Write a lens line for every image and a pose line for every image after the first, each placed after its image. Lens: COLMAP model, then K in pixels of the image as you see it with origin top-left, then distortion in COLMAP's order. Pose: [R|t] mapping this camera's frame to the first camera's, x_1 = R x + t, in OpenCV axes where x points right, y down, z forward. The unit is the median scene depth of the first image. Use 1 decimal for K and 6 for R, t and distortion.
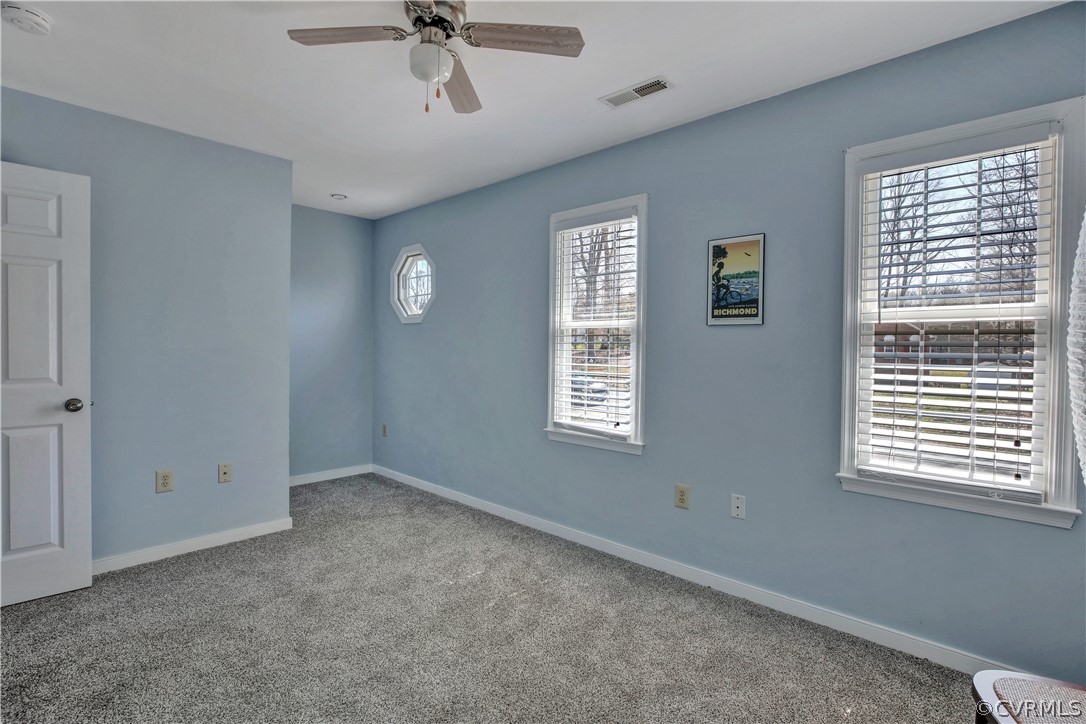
lens RADIAL K [[512.8, 0, 543.0], [0, 512.8, 362.0], [0, 0, 1]] dist [-0.000934, 0.000261]
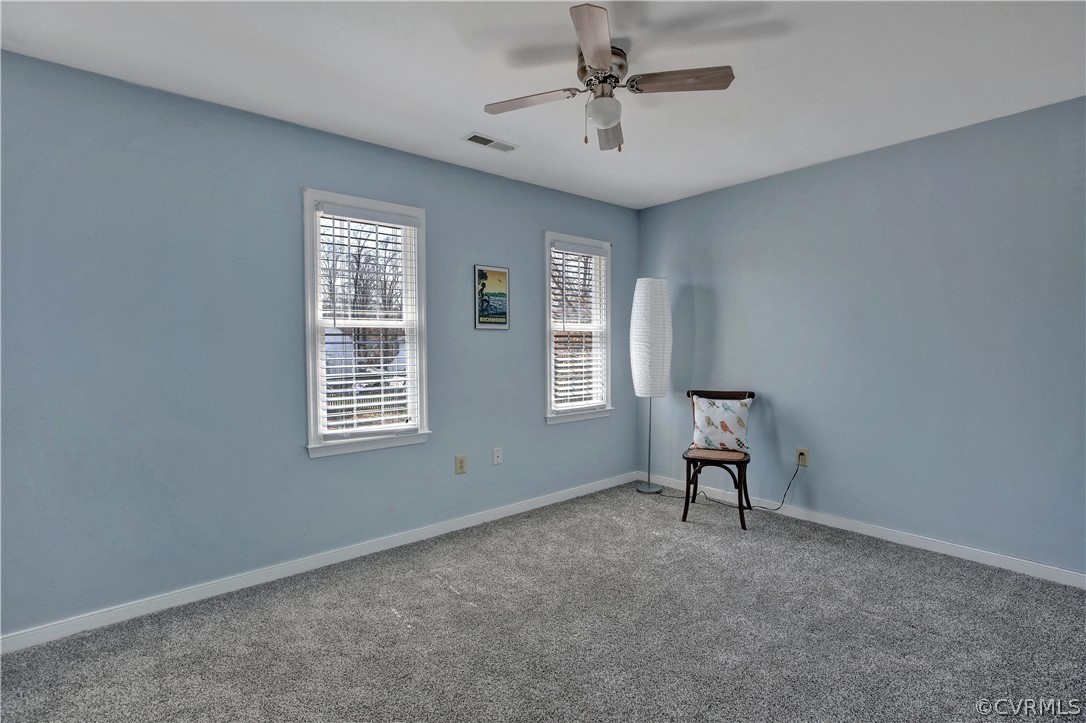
lens RADIAL K [[512.8, 0, 543.0], [0, 512.8, 361.5], [0, 0, 1]] dist [-0.000934, 0.000261]
pose [[0.129794, -0.046444, 0.990453, -0.991427], [0.035009, 0.998494, 0.042234, -0.037256], [-0.990923, 0.029193, 0.131224, 0.667544]]
